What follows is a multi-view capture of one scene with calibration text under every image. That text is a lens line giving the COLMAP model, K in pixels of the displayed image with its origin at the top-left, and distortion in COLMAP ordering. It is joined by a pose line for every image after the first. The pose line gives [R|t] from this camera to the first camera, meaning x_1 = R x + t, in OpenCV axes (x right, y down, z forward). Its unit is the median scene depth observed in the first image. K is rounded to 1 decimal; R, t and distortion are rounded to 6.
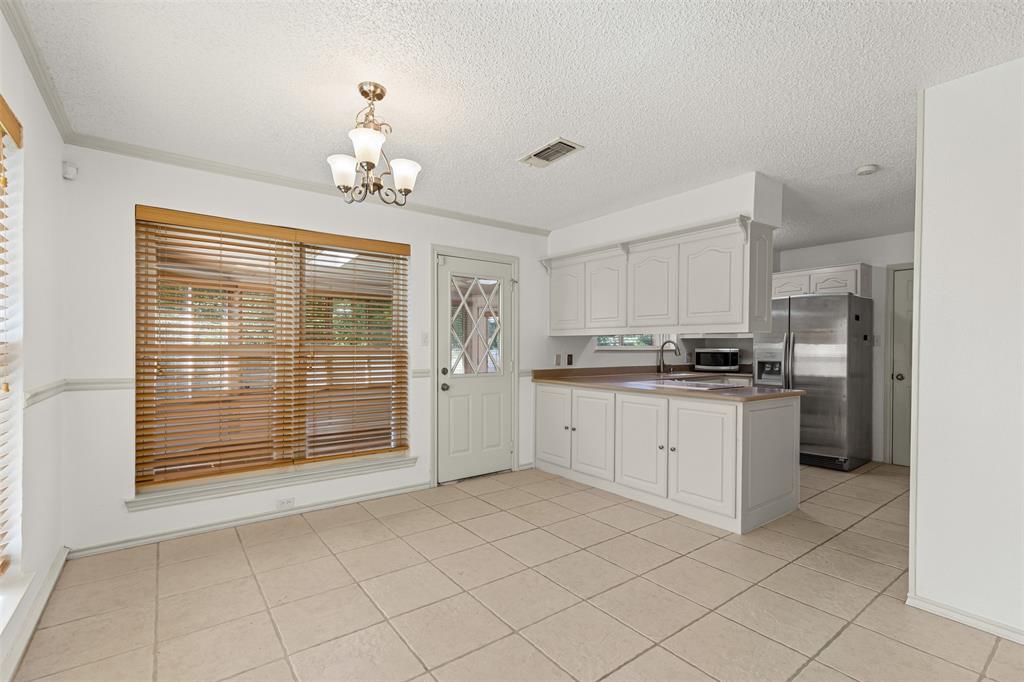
lens RADIAL K [[463.6, 0, 513.2], [0, 463.6, 345.5], [0, 0, 1]] dist [0.014102, -0.001323]
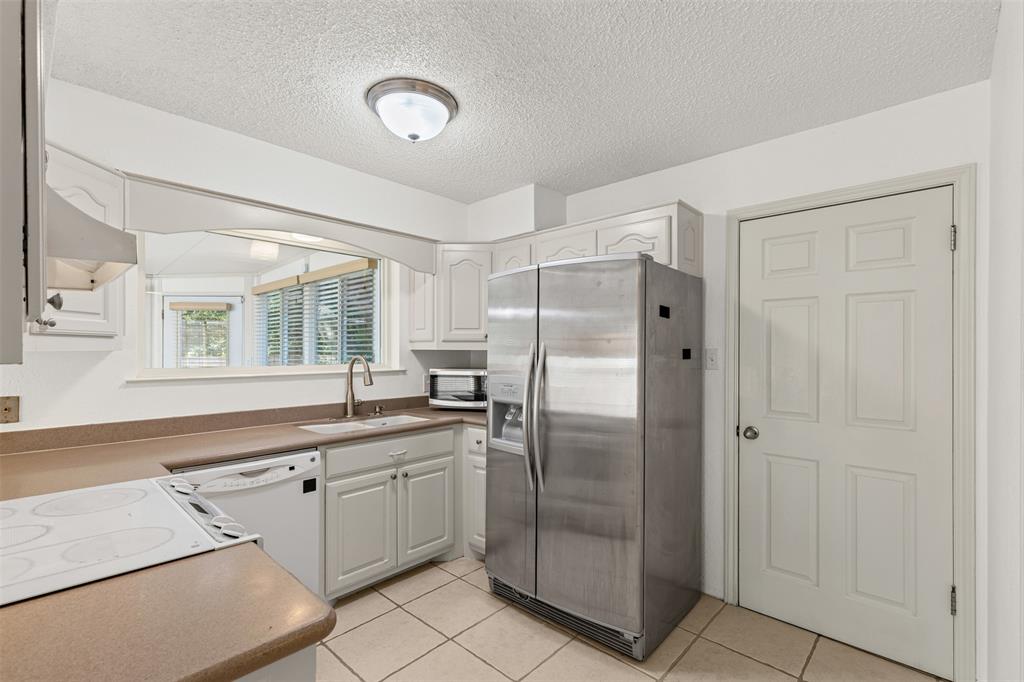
lens RADIAL K [[463.6, 0, 506.3], [0, 463.6, 341.2], [0, 0, 1]] dist [0.014102, -0.001323]
pose [[0.985635, 0.003807, 0.168844, 0.505265], [-0.001648, 0.999915, -0.012930, -0.024277], [-0.168879, 0.012467, 0.985558, 0.574820]]
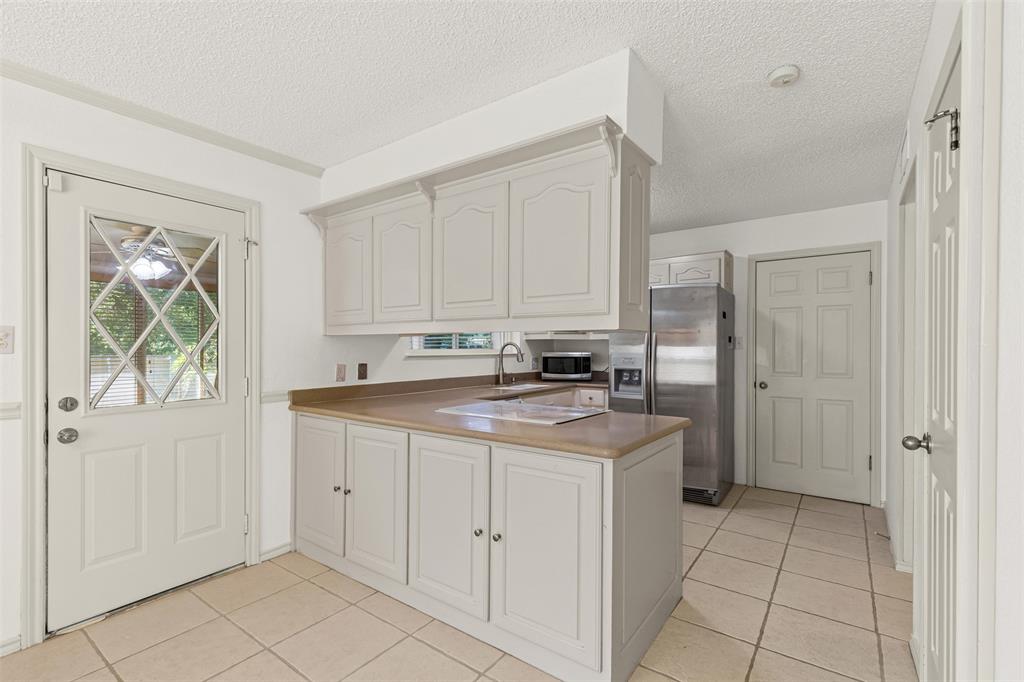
lens RADIAL K [[463.6, 0, 509.3], [0, 463.6, 340.7], [0, 0, 1]] dist [0.014102, -0.001323]
pose [[0.957811, 0.001586, 0.287393, 0.140846], [0.001824, 0.999931, -0.011597, -0.005383], [-0.287392, 0.011631, 0.957742, 0.327188]]
